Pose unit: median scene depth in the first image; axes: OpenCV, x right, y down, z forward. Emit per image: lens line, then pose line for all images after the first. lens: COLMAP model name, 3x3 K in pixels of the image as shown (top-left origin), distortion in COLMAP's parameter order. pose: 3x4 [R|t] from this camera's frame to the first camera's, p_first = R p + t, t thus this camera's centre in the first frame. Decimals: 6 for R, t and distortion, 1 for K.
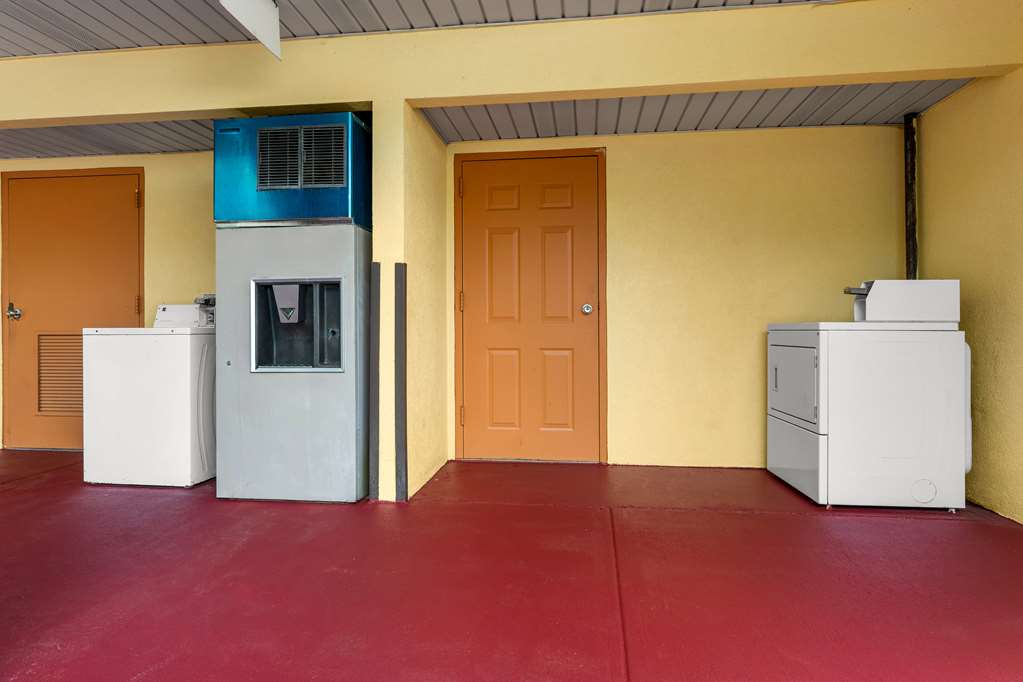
lens RADIAL K [[543.6, 0, 514.5], [0, 543.6, 332.4], [0, 0, 1]] dist [-0.003614, -0.001074]
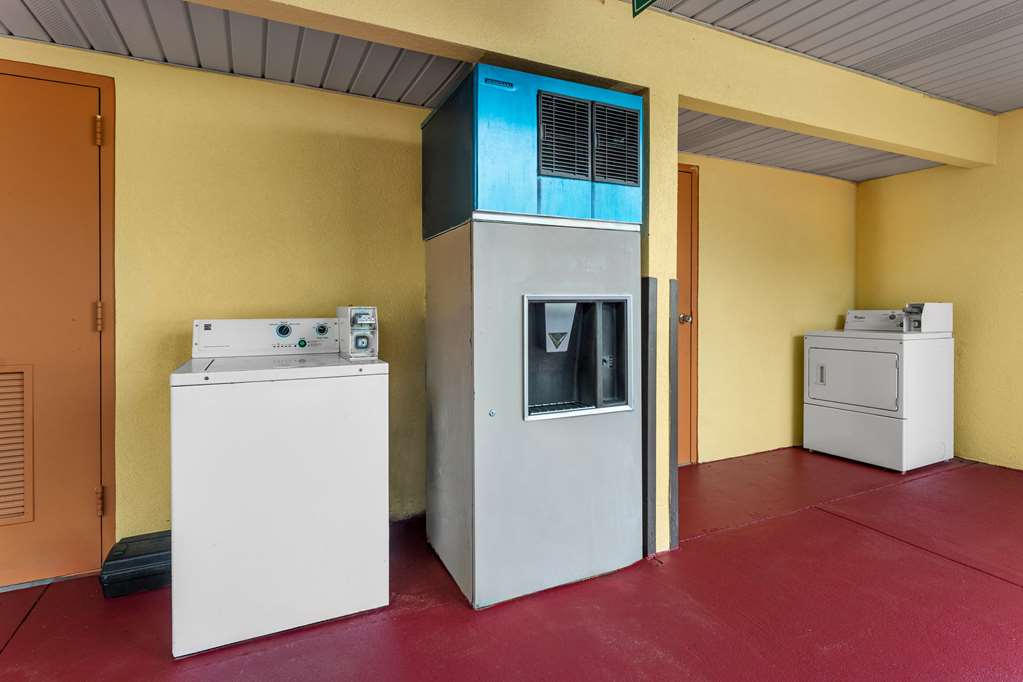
lens RADIAL K [[529.5, 0, 506.8], [0, 529.5, 312.4], [0, 0, 1]] dist [-0.002156, 0.000061]
pose [[0.841299, -0.007273, 0.540521, -0.884496], [0.004270, 0.999968, 0.006810, -0.079420], [-0.540553, -0.003421, 0.841303, 0.413511]]
